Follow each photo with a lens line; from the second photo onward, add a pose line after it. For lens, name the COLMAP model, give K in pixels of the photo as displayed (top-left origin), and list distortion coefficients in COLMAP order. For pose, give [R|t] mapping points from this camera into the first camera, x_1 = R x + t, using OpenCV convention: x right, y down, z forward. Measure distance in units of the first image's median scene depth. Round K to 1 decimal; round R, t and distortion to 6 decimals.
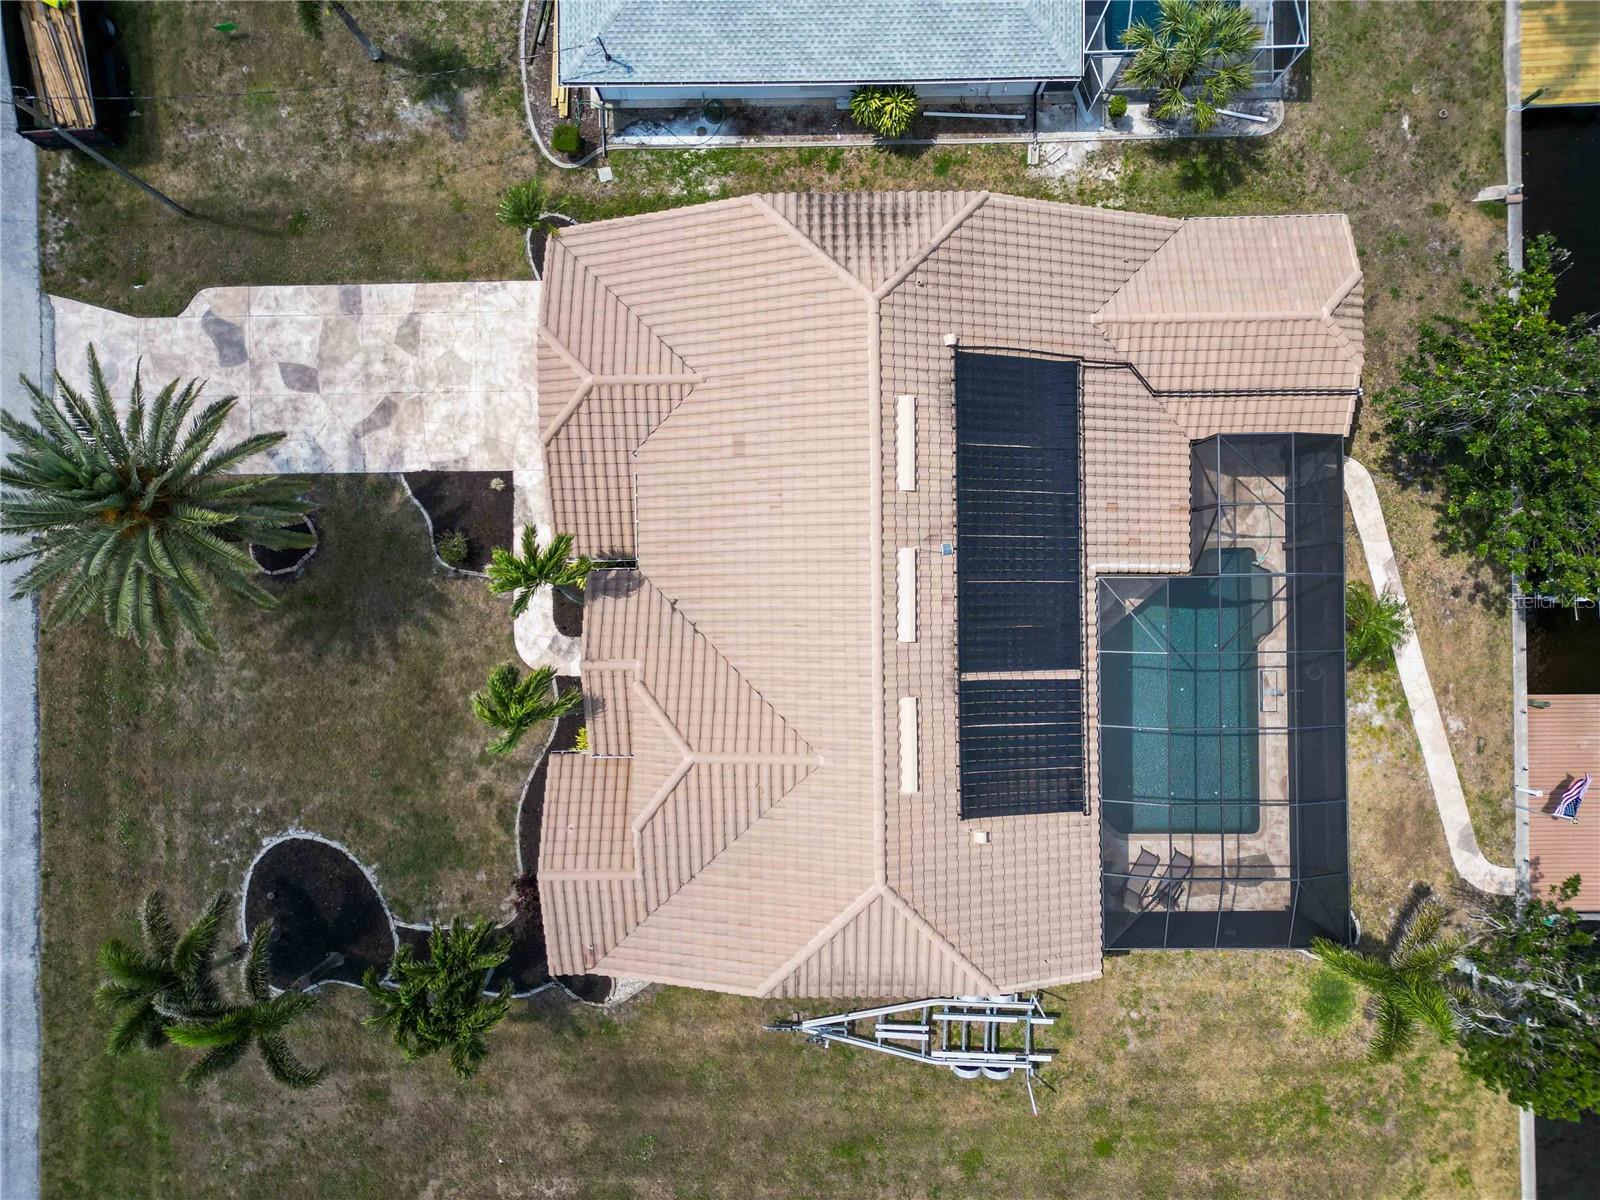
lens RADIAL K [[1115.8, 0, 798.3], [0, 1115.8, 599.0], [0, 0, 1]] dist [0.063526, -0.053152]
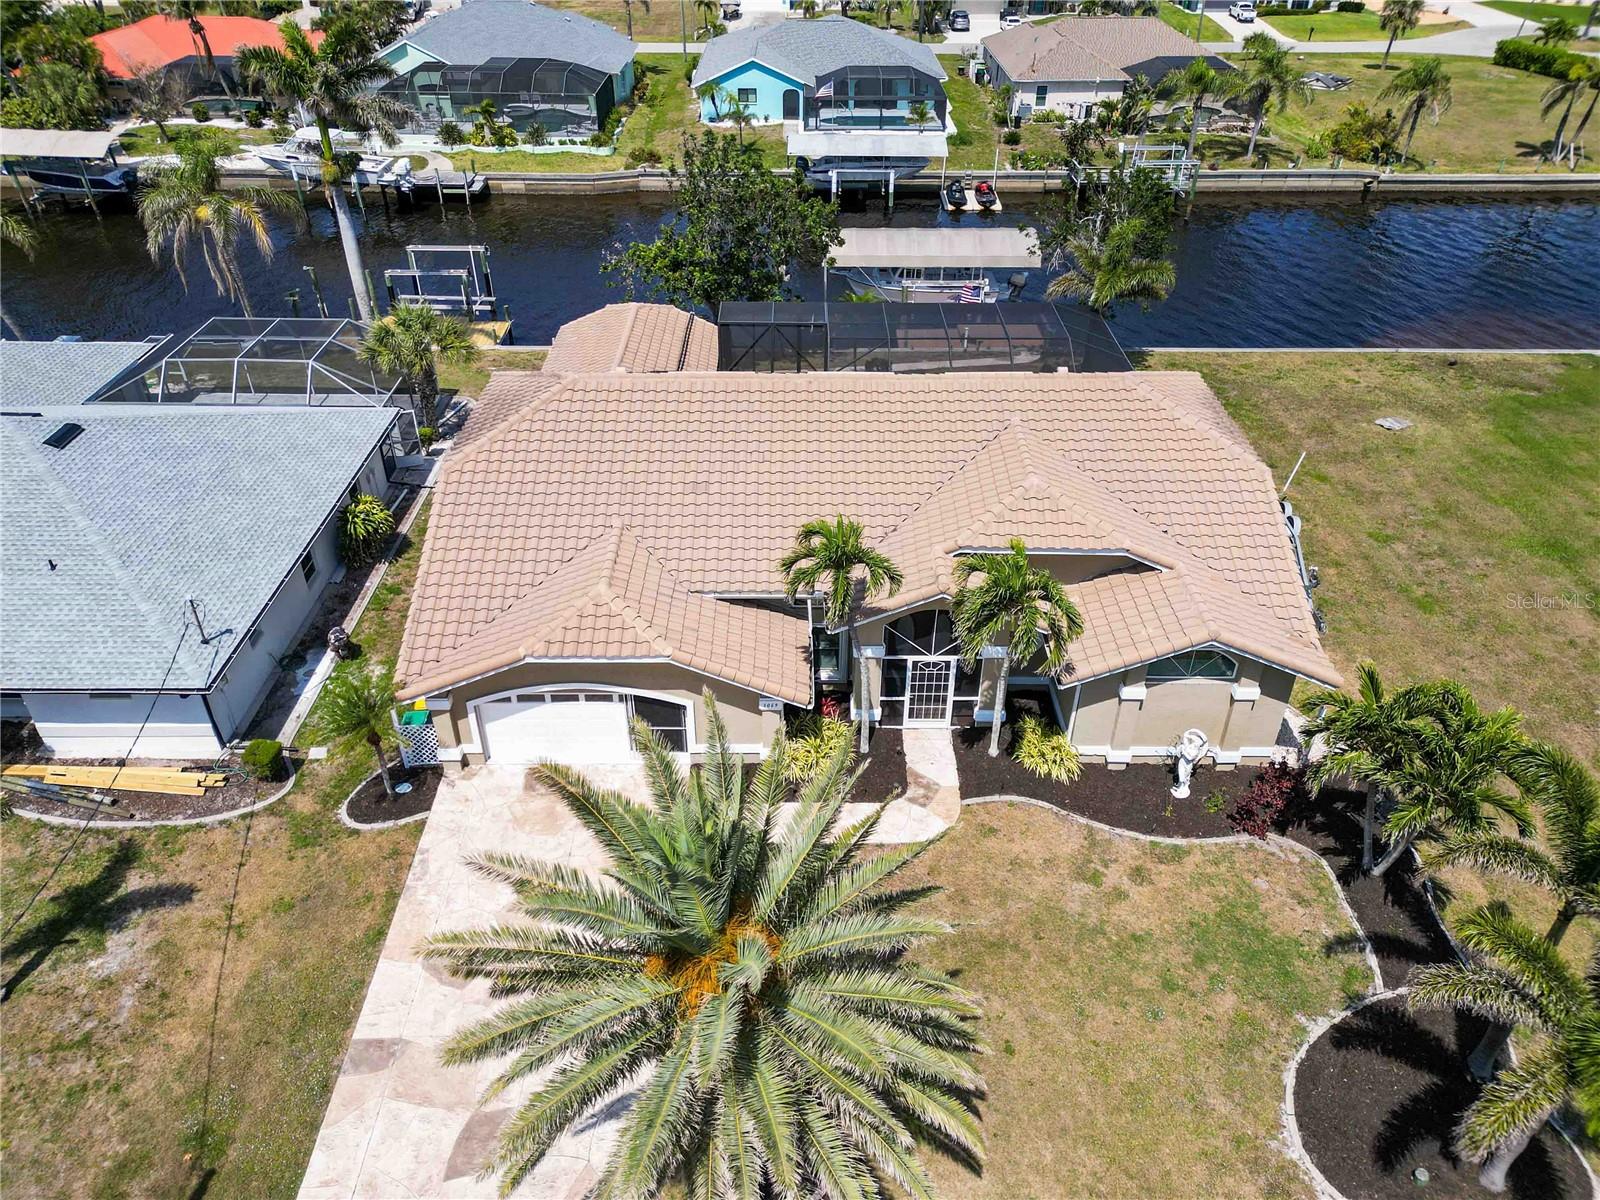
lens RADIAL K [[1138.7, 0, 795.6], [0, 1138.7, 600.3], [0, 0, 1]] dist [0.061791, -0.050125]
pose [[0.011083, -0.557932, 0.829813, -0.773442], [0.999879, 0.015280, -0.003080, -0.042035], [-0.010961, 0.829746, 0.558034, 0.457457]]
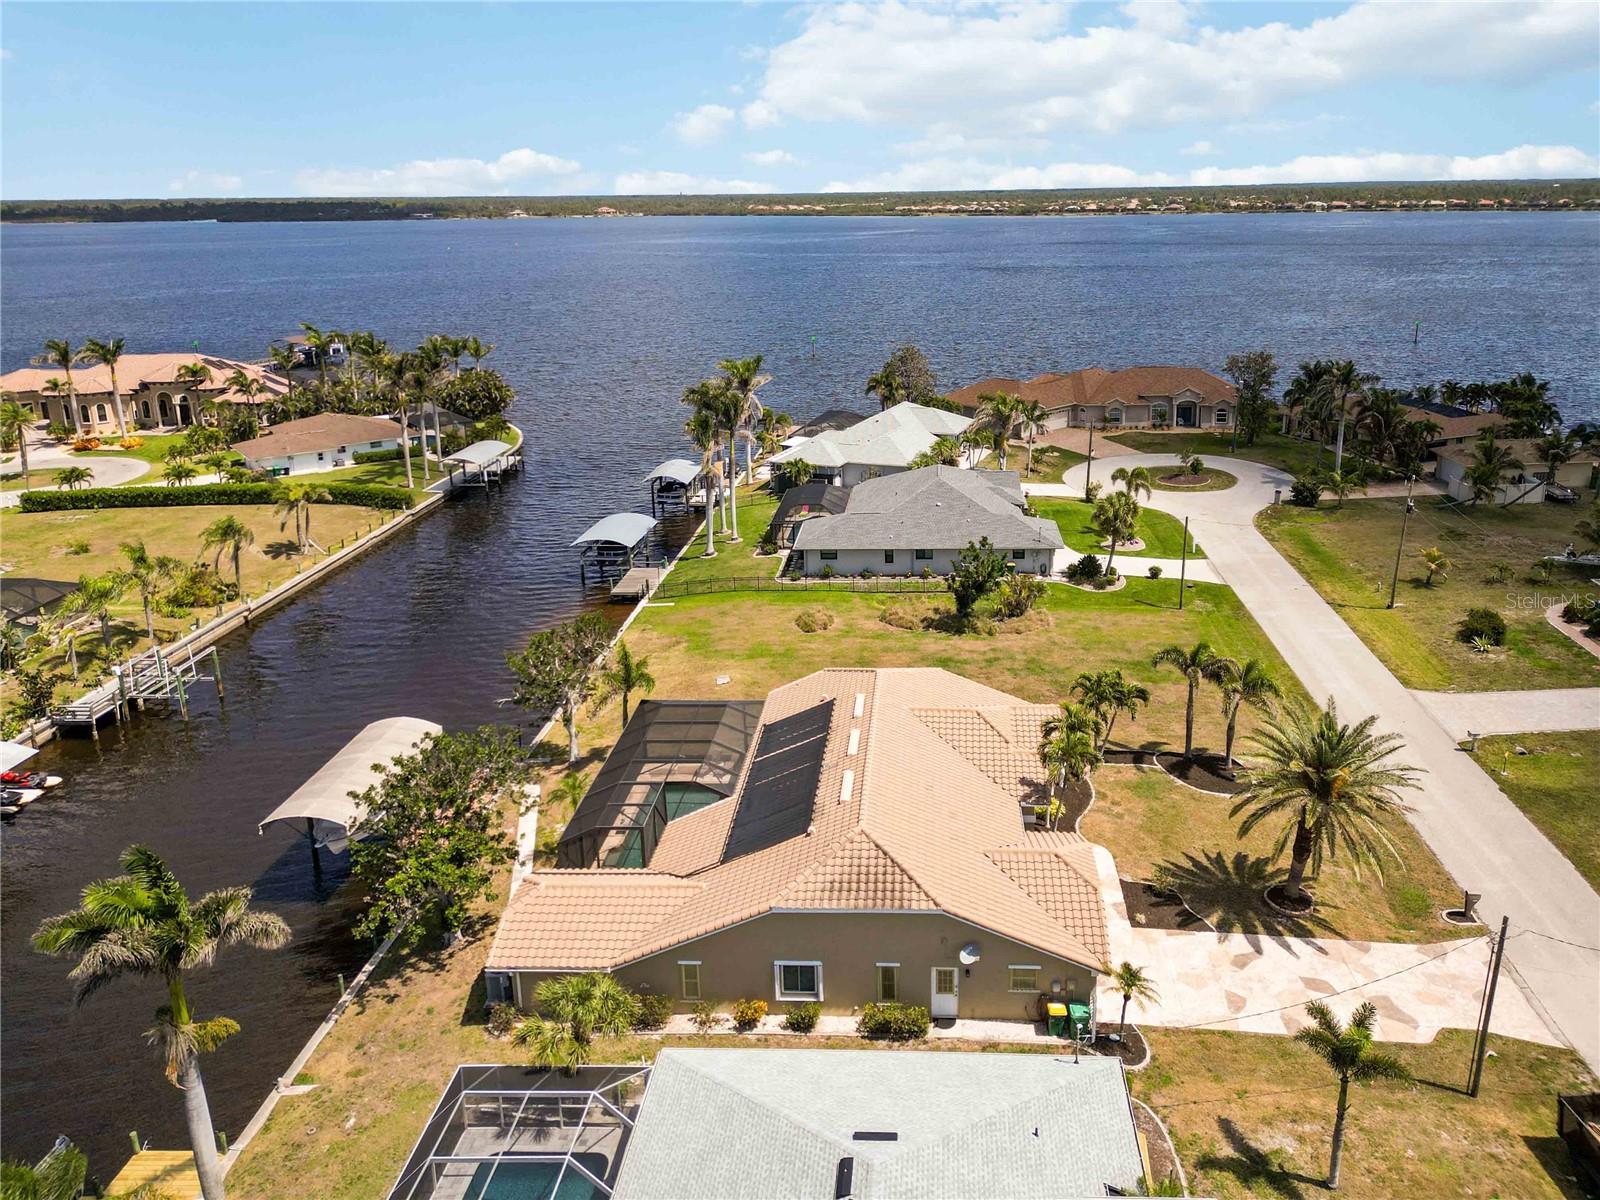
lens RADIAL K [[1134.8, 0, 887.6], [0, 1134.8, 557.1], [0, 0, 1]] dist [0.066363, -0.061154]
pose [[-0.998277, 0.005477, 0.058426, -0.046565], [0.054201, -0.295550, 0.953789, -1.296264], [0.022492, 0.955312, 0.294743, 0.170735]]
